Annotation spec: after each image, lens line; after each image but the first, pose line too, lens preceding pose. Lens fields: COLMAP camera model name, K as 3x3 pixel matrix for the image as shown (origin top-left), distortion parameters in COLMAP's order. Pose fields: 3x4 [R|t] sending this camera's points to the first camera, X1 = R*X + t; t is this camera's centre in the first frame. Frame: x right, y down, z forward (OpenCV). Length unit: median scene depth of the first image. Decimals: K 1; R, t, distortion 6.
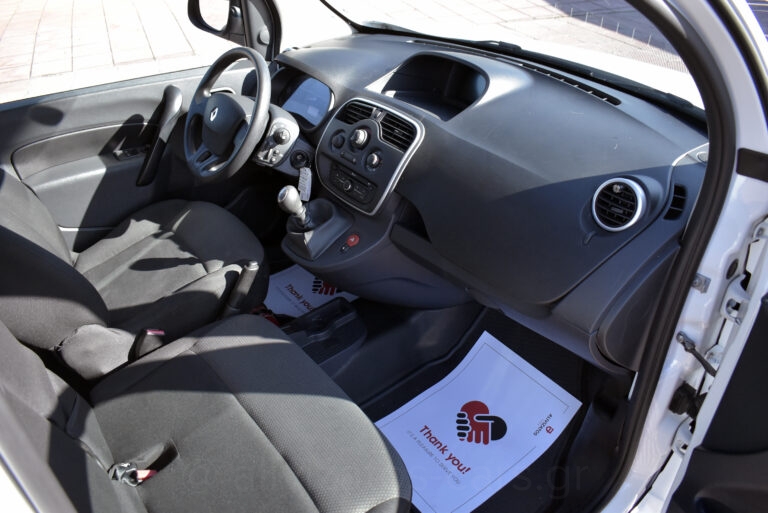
lens RADIAL K [[594.0, 0, 384.0], [0, 594.0, 256.5], [0, 0, 1]] dist [-0.087537, -0.001233]
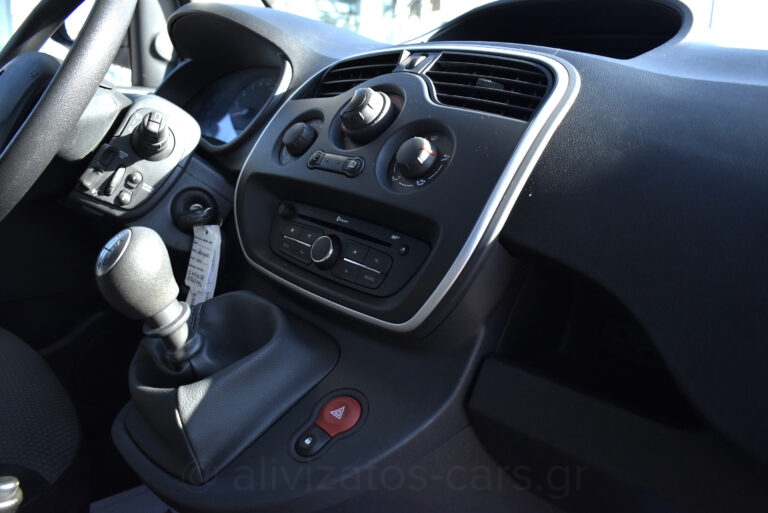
lens RADIAL K [[594.0, 0, 384.0], [0, 594.0, 256.5], [0, 0, 1]] dist [-0.087537, -0.001233]
pose [[0.991909, 0.040805, 0.120212, -0.064891], [-0.002516, 0.953066, -0.302752, -0.012335], [-0.126924, 0.300000, 0.945458, 0.644042]]
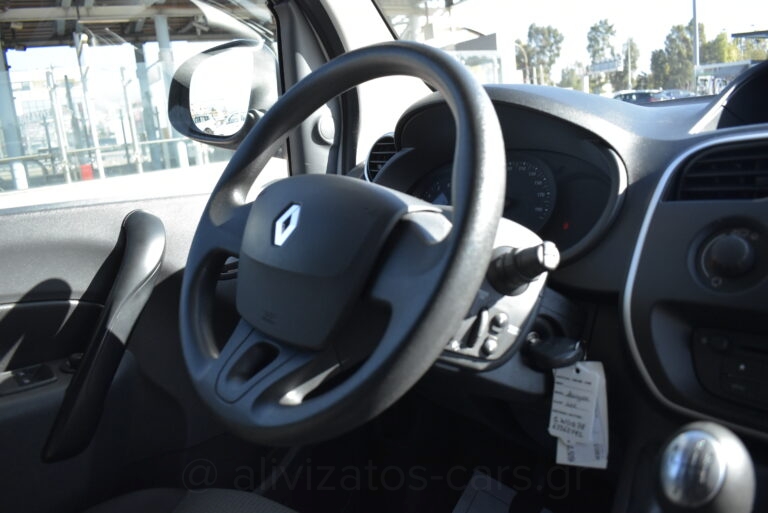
lens RADIAL K [[594.0, 0, 384.0], [0, 594.0, 256.5], [0, 0, 1]] dist [-0.087537, -0.001233]
pose [[0.991690, -0.084766, 0.096776, -0.275350], [0.113811, 0.928774, -0.352740, -0.107060], [-0.059983, 0.360823, 0.930703, 0.713784]]
